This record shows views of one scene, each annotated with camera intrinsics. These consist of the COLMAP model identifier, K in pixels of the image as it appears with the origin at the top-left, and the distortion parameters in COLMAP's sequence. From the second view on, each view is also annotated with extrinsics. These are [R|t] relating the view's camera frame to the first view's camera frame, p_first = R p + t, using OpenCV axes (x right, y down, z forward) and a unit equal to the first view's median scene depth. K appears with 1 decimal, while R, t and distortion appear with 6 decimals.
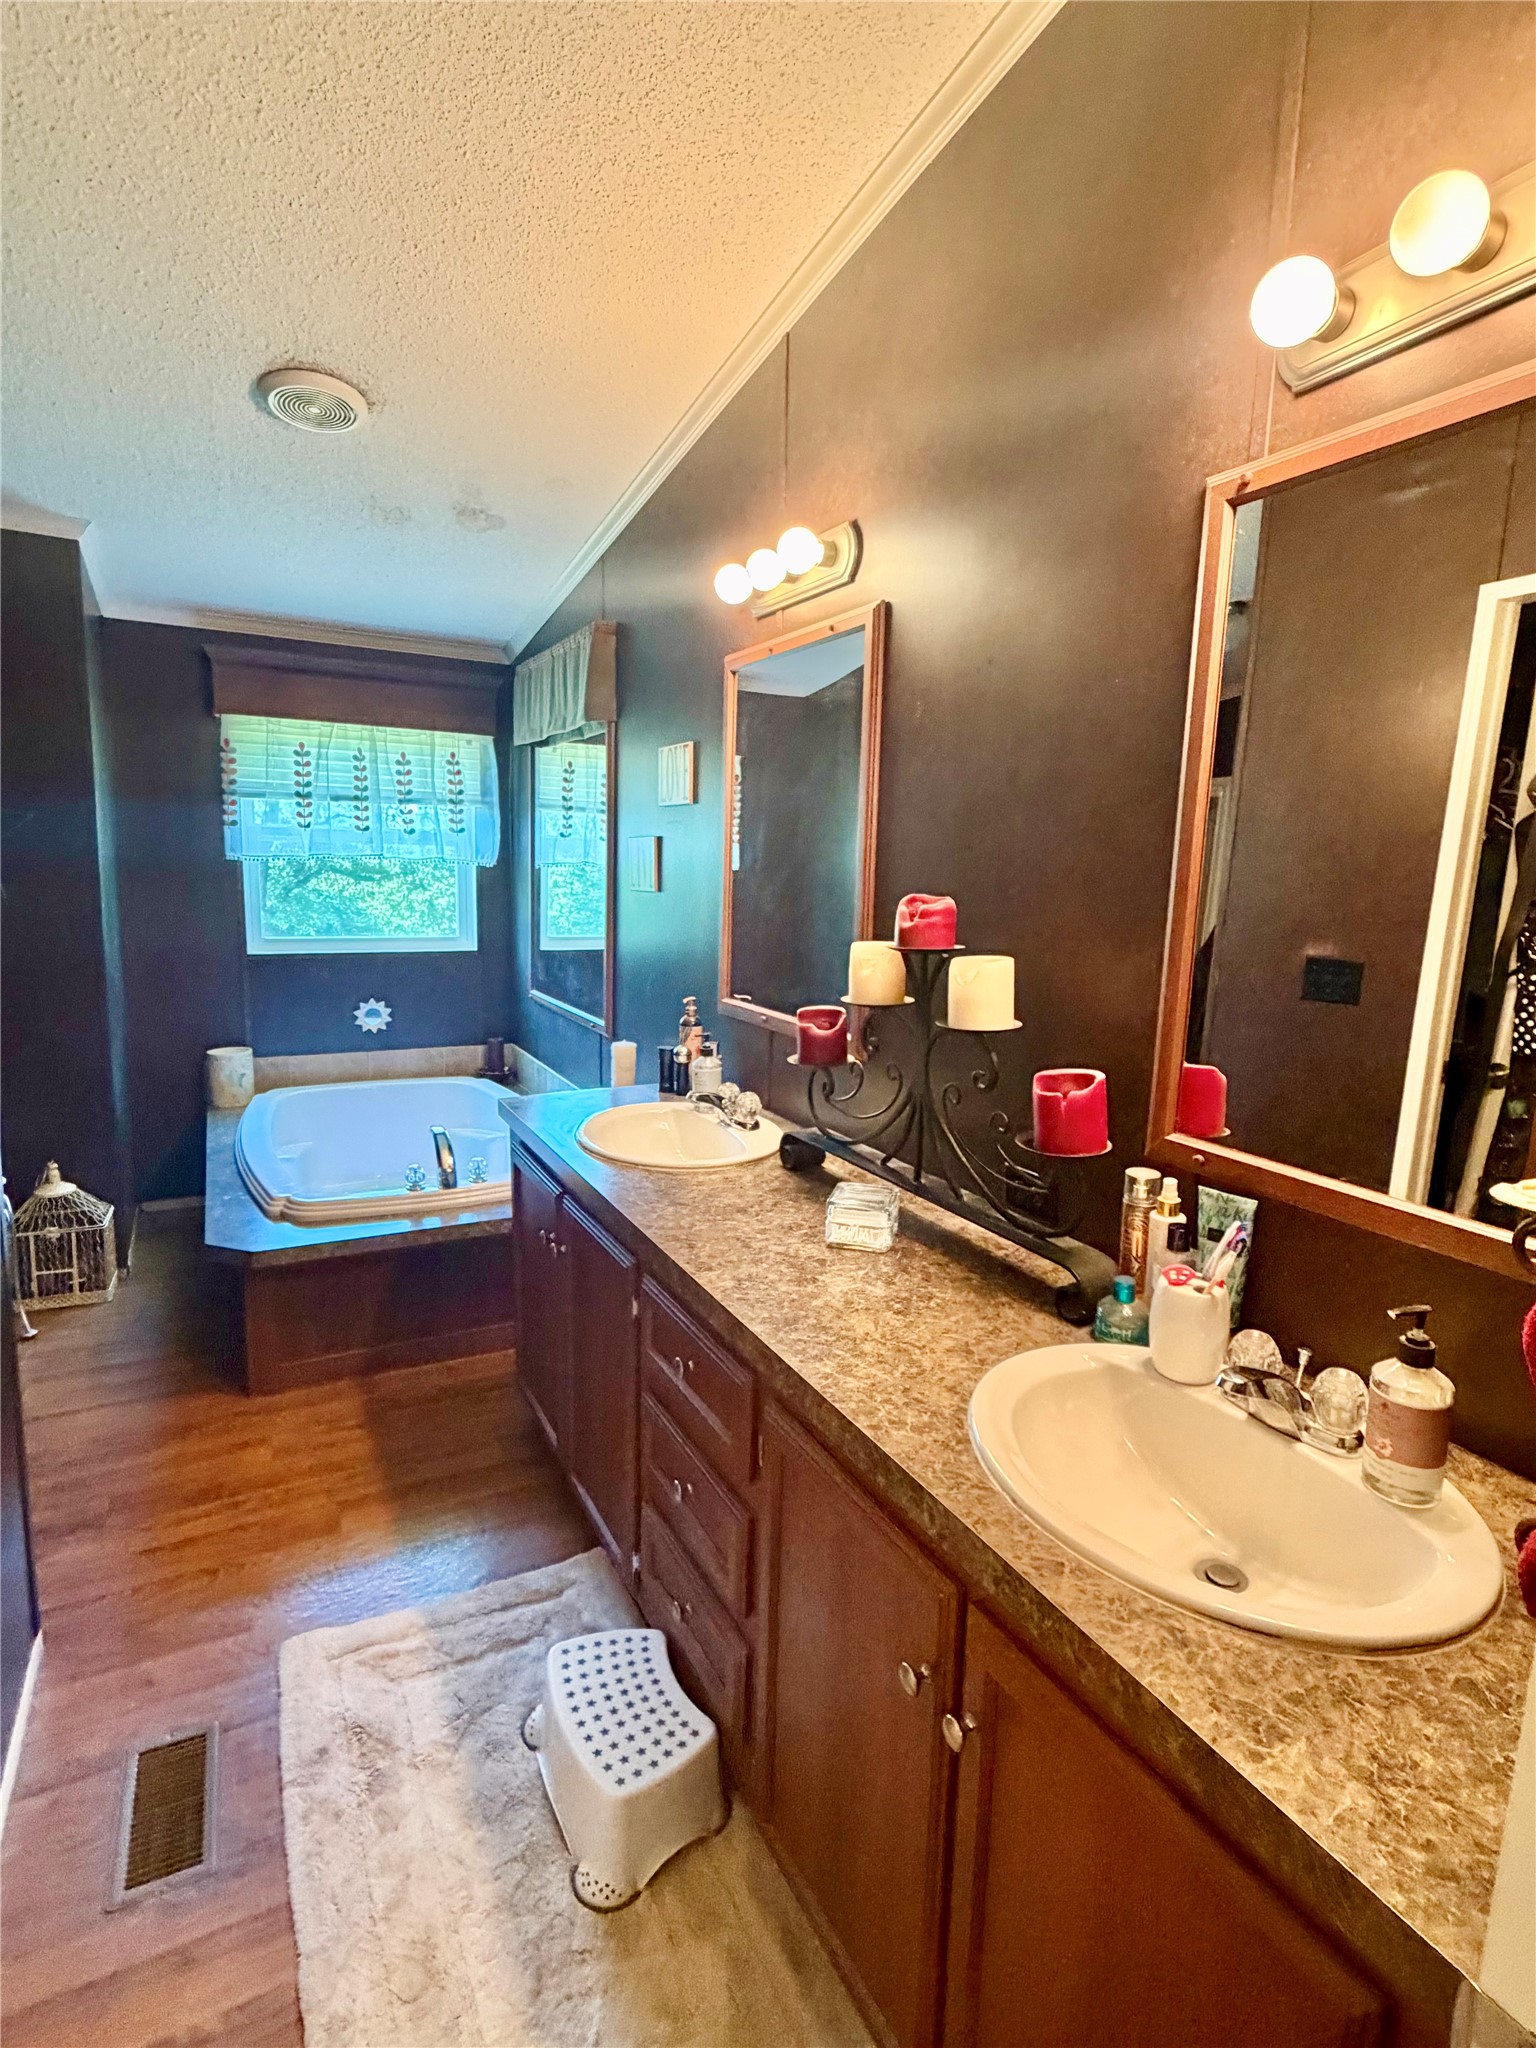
lens RADIAL K [[1052.0, 0, 768.0], [0, 1052.0, 1024.0], [0, 0, 1]] dist [0.000204, -0.000009]
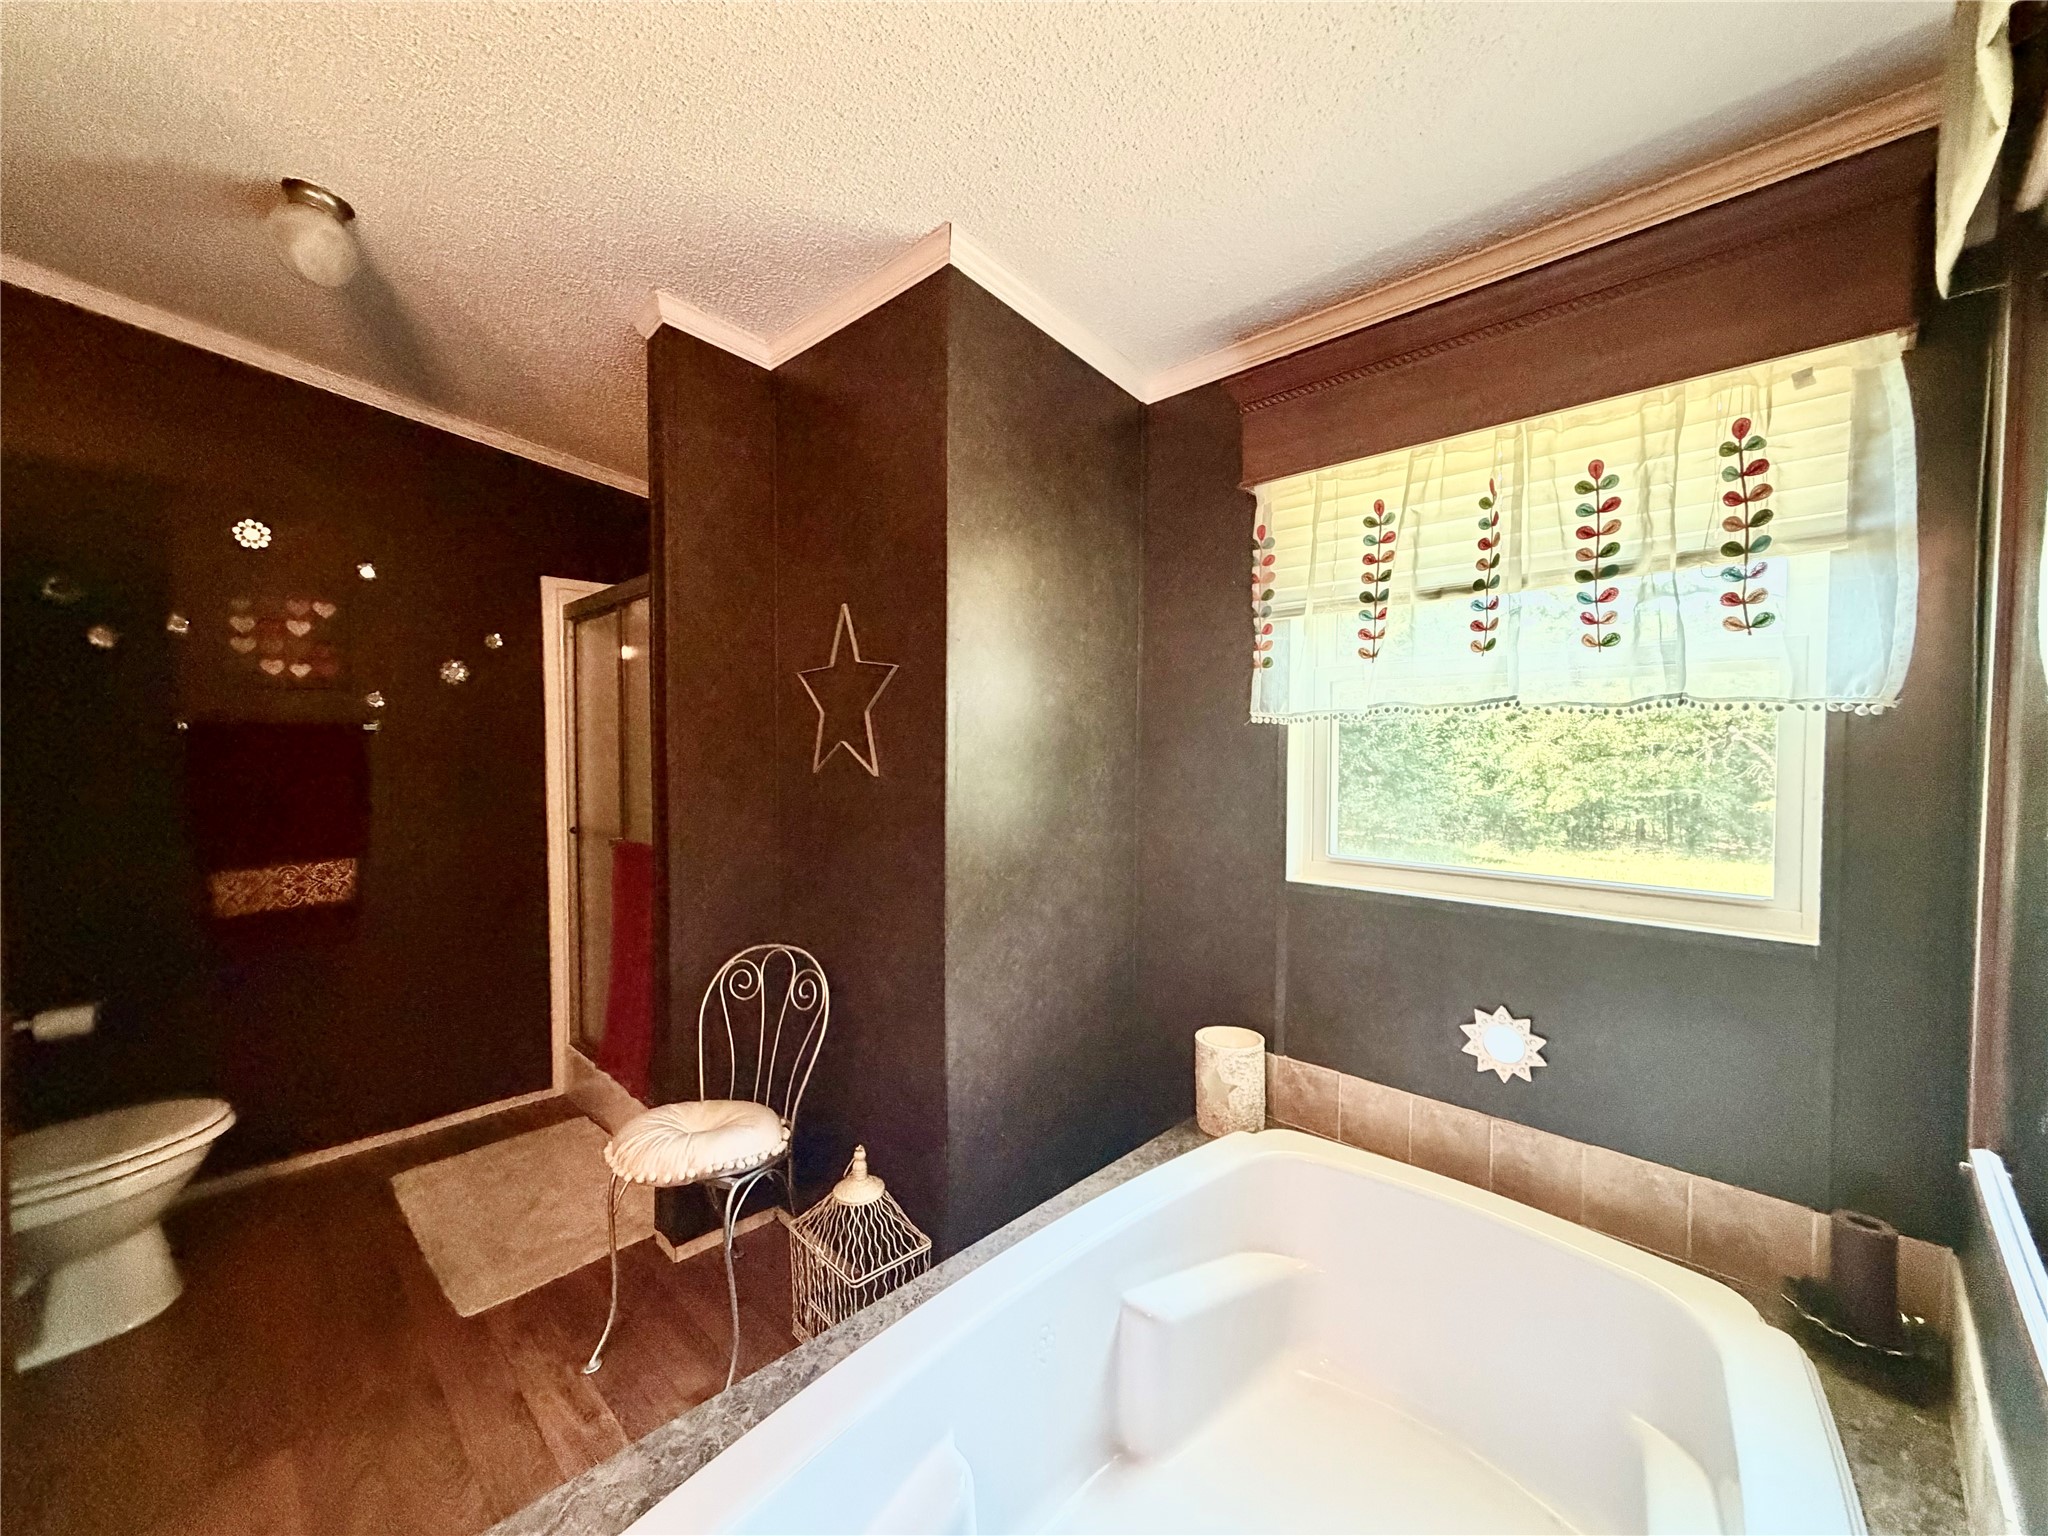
lens RADIAL K [[819.0, 0, 1015.7], [0, 819.0, 771.6], [0, 0, 1]] dist [-0.000034, 0.000042]
pose [[0.306199, 0.004094, -0.951959, -0.103114], [-0.143360, 0.988785, -0.041859, -0.087072], [0.941111, 0.149290, 0.303352, 0.714275]]
